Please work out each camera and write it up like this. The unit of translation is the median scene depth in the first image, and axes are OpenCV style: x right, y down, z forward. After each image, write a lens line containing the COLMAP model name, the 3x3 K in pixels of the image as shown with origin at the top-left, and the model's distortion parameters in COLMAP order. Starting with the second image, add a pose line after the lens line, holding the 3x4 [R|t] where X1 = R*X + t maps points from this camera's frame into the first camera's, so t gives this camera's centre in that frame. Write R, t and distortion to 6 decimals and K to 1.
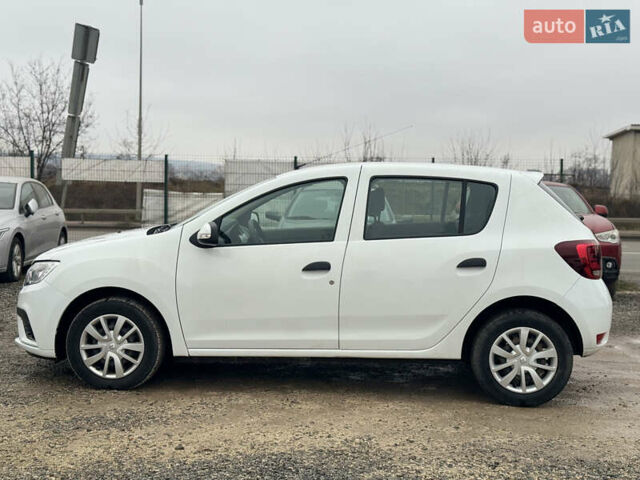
lens RADIAL K [[888.1, 0, 315.3], [0, 888.1, 241.0], [0, 0, 1]] dist [0.129513, 0.000000]
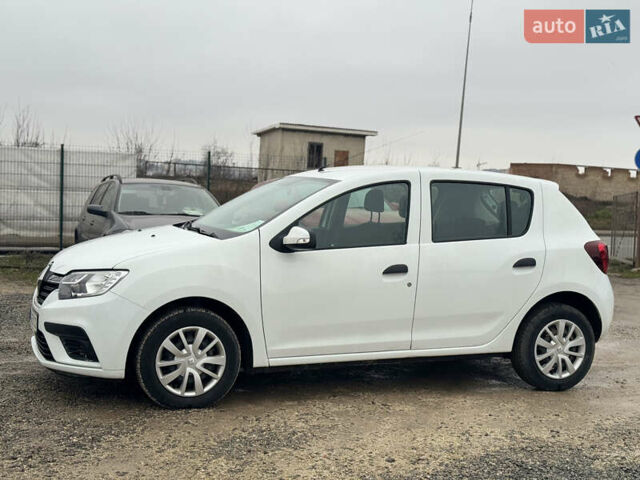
lens RADIAL K [[888.1, 0, 323.2], [0, 888.1, 240.8], [0, 0, 1]] dist [0.129513, 0.000000]
pose [[0.905250, -0.011080, 0.424734, -0.496621], [0.005993, 0.999893, 0.013311, -0.017372], [-0.424837, -0.009504, 0.905220, 0.117661]]
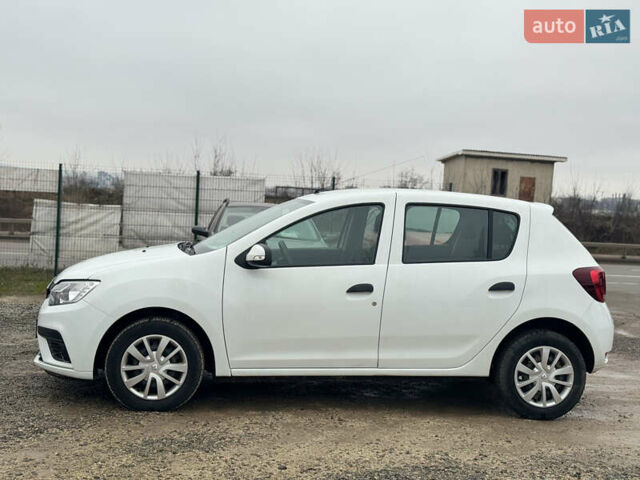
lens RADIAL K [[888.1, 0, 325.2], [0, 888.1, 226.5], [0, 0, 1]] dist [0.129513, 0.000000]
pose [[0.977908, 0.022843, 0.207784, -0.254180], [-0.016636, 0.999363, -0.031568, -0.010099], [-0.208373, 0.027413, 0.977665, -0.014006]]
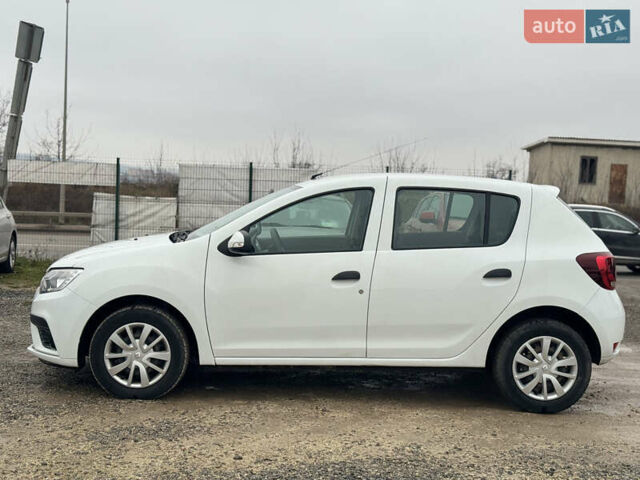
lens RADIAL K [[888.1, 0, 317.3], [0, 888.1, 239.2], [0, 0, 1]] dist [0.129513, 0.000000]
pose [[0.995134, 0.010572, 0.097960, -0.128987], [-0.009827, 0.999919, -0.008084, -0.004221], [-0.098037, 0.007082, 0.995158, -0.001954]]
